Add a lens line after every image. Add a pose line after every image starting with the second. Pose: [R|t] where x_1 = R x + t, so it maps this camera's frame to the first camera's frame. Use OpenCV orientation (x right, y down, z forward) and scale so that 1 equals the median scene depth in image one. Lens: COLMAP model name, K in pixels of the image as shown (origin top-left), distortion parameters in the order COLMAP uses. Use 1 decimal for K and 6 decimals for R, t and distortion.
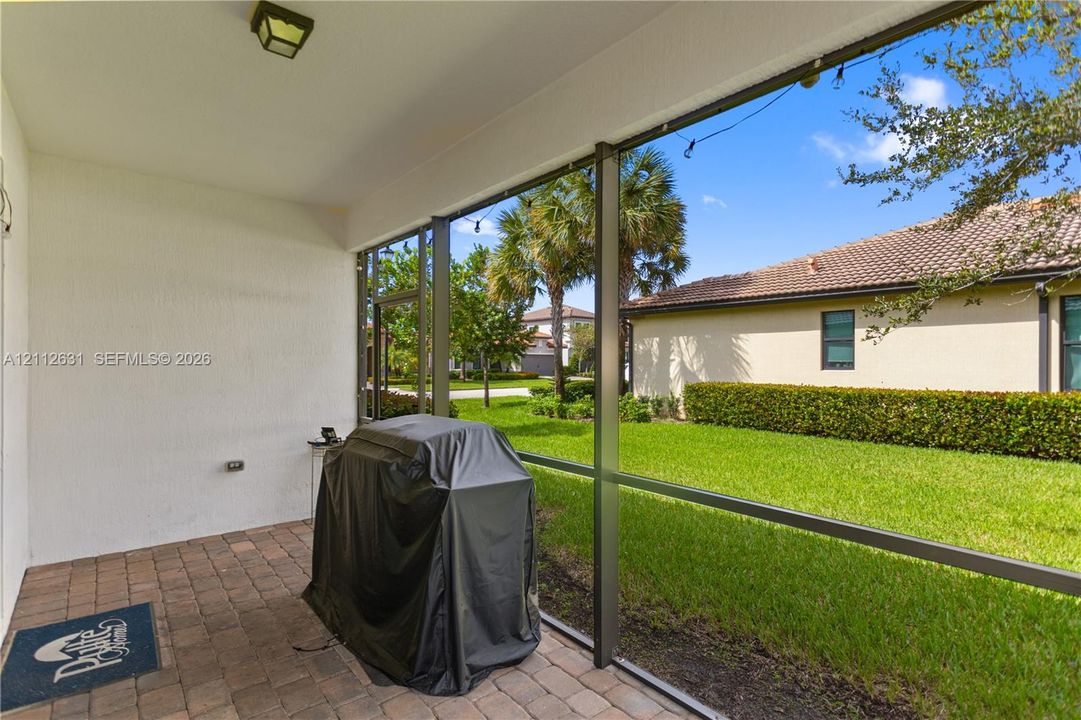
lens RADIAL K [[519.2, 0, 536.6], [0, 519.2, 373.2], [0, 0, 1]] dist [0.010607, 0.001314]
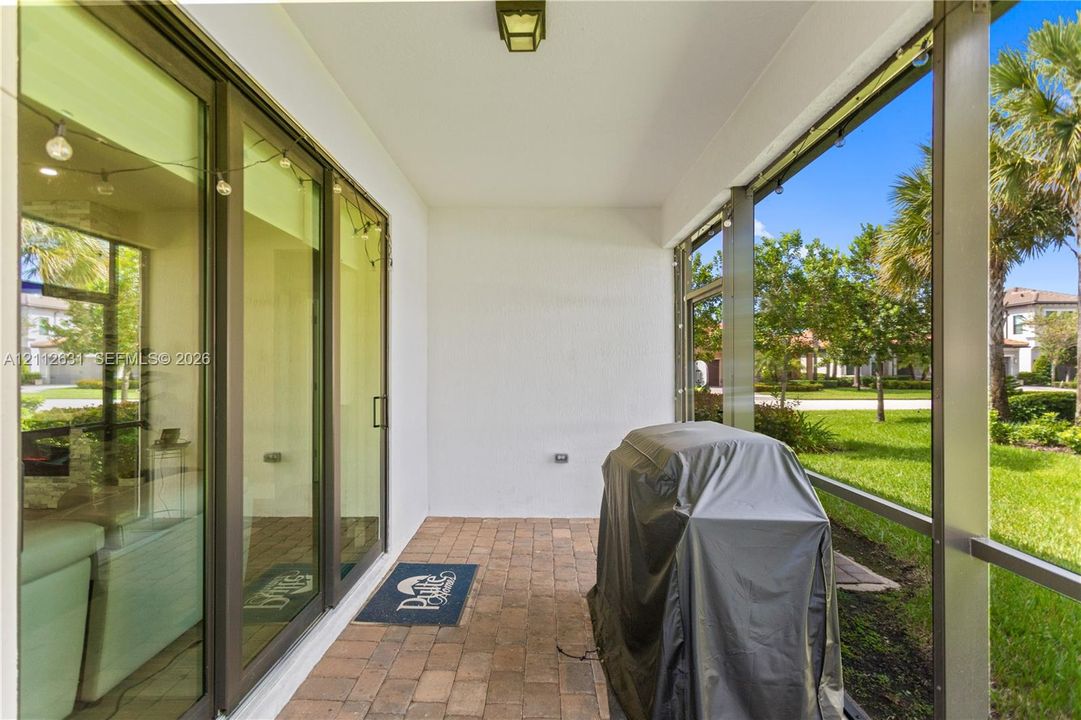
lens RADIAL K [[519.2, 0, 536.6], [0, 519.2, 373.2], [0, 0, 1]] dist [0.010607, 0.001314]
pose [[0.766775, 0.003180, -0.641908, 0.114941], [-0.010472, 0.999917, -0.007556, 0.010409], [0.641831, 0.012516, 0.766744, 0.171025]]
